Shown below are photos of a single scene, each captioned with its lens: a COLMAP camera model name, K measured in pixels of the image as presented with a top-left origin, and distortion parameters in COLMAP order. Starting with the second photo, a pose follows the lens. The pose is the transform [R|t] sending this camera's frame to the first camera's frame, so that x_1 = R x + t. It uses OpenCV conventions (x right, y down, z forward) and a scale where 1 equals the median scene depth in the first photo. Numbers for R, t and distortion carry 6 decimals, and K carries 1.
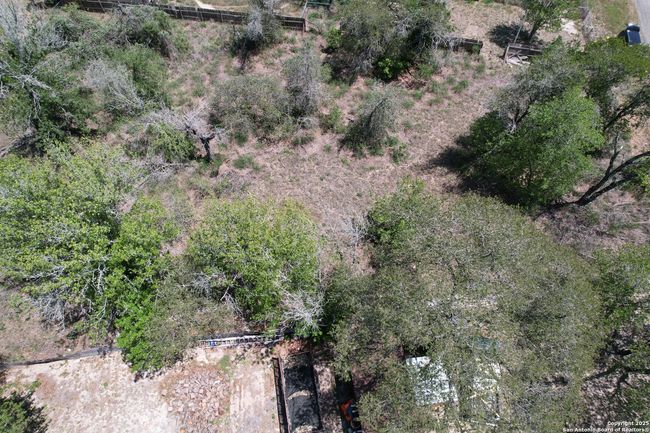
lens RADIAL K [[415.9, 0, 325.8], [0, 415.9, 216.7], [0, 0, 1]] dist [-0.084253, 0.076061]
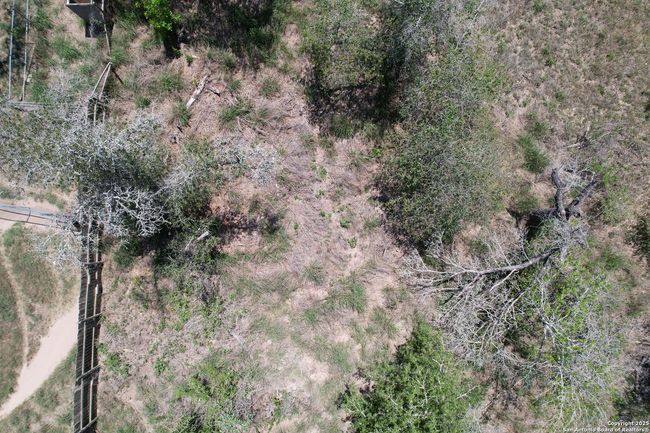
lens RADIAL K [[415.9, 0, 325.8], [0, 415.9, 216.7], [0, 0, 1]] dist [-0.084253, 0.076061]
pose [[-0.132519, -0.991175, -0.003231, -0.219006], [0.838326, -0.113821, 0.533155, -0.581423], [-0.528818, 0.067945, 0.846011, 0.633776]]
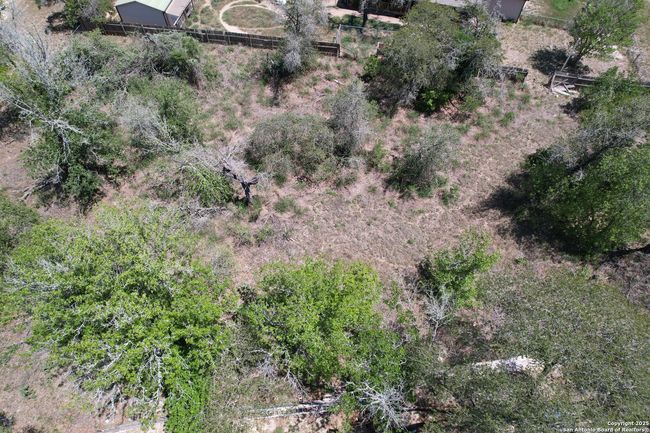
lens RADIAL K [[415.9, 0, 325.8], [0, 415.9, 216.7], [0, 0, 1]] dist [-0.084253, 0.076061]
pose [[0.999995, -0.000914, 0.002904, -0.098032], [0.000911, 0.999999, 0.001066, -0.096667], [-0.002905, -0.001063, 0.999995, 0.055690]]
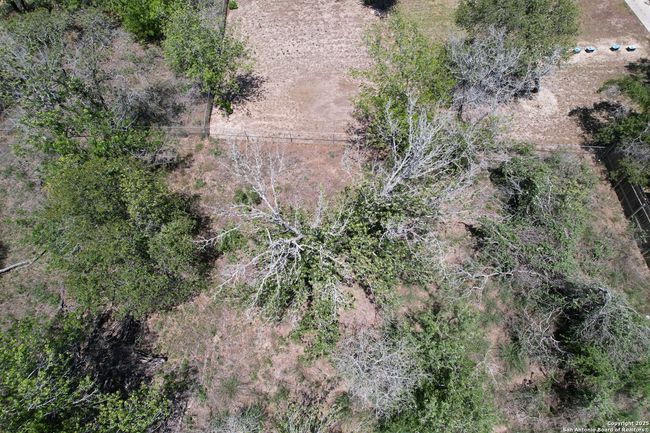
lens RADIAL K [[415.9, 0, 325.8], [0, 415.9, 216.7], [0, 0, 1]] dist [-0.084253, 0.076061]
pose [[0.120140, 0.836449, -0.534714, -0.382115], [-0.837370, 0.374704, 0.398006, -0.469140], [0.533271, 0.399937, 0.745434, 0.490801]]
